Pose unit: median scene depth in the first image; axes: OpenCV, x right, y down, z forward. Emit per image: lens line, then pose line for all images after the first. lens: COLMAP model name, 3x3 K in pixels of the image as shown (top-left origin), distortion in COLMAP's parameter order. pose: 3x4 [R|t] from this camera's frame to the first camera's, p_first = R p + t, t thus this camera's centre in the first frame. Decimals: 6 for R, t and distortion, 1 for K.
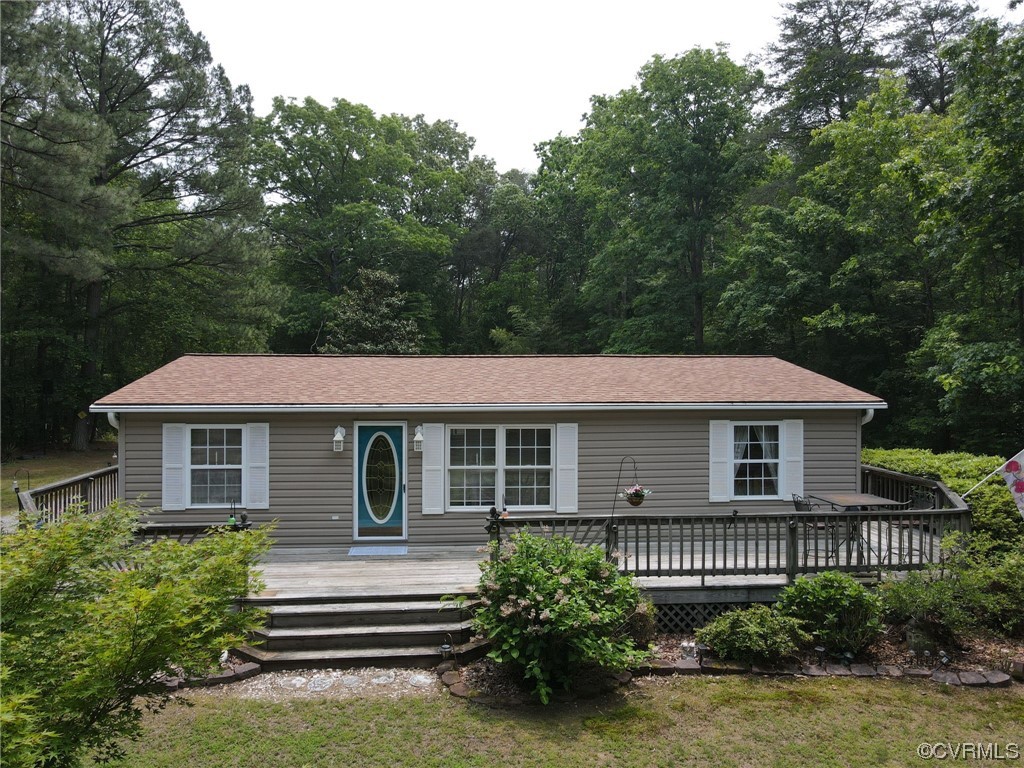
lens RADIAL K [[734.1, 0, 506.7], [0, 734.1, 379.1], [0, 0, 1]] dist [0.021413, -0.003744]
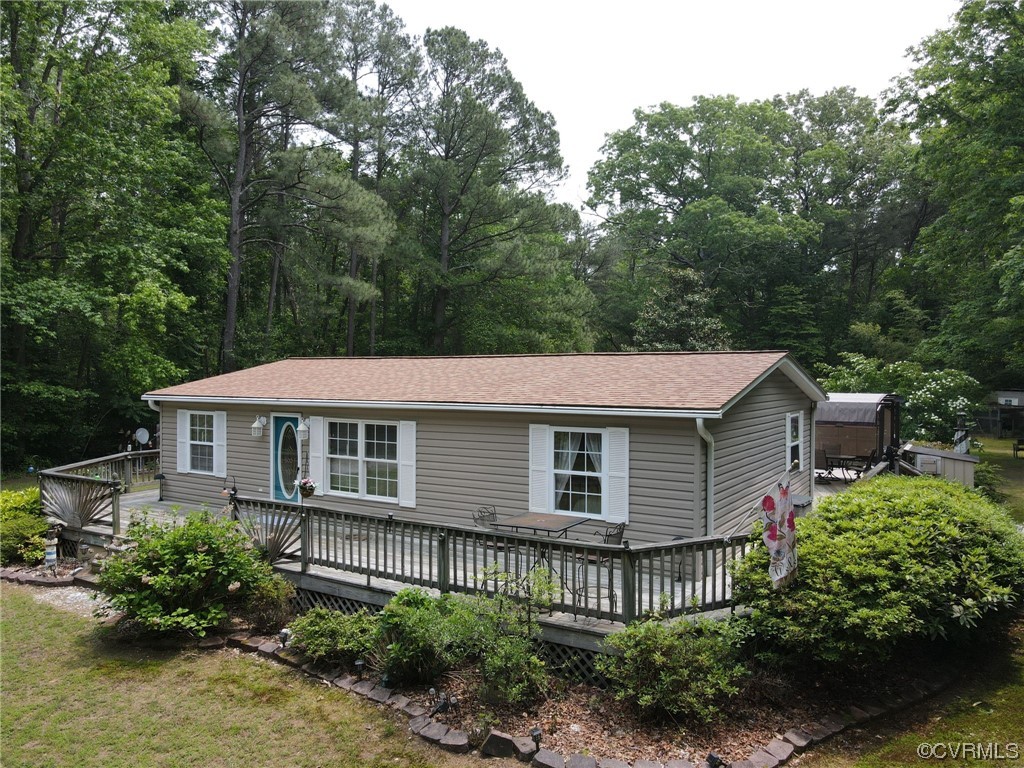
lens RADIAL K [[734.1, 0, 506.4], [0, 734.1, 388.0], [0, 0, 1]] dist [0.021413, -0.003744]
pose [[0.793592, 0.011711, -0.608337, 0.824532], [-0.004994, 0.999906, 0.012734, -0.000028], [0.608429, -0.007068, 0.793576, 0.265079]]
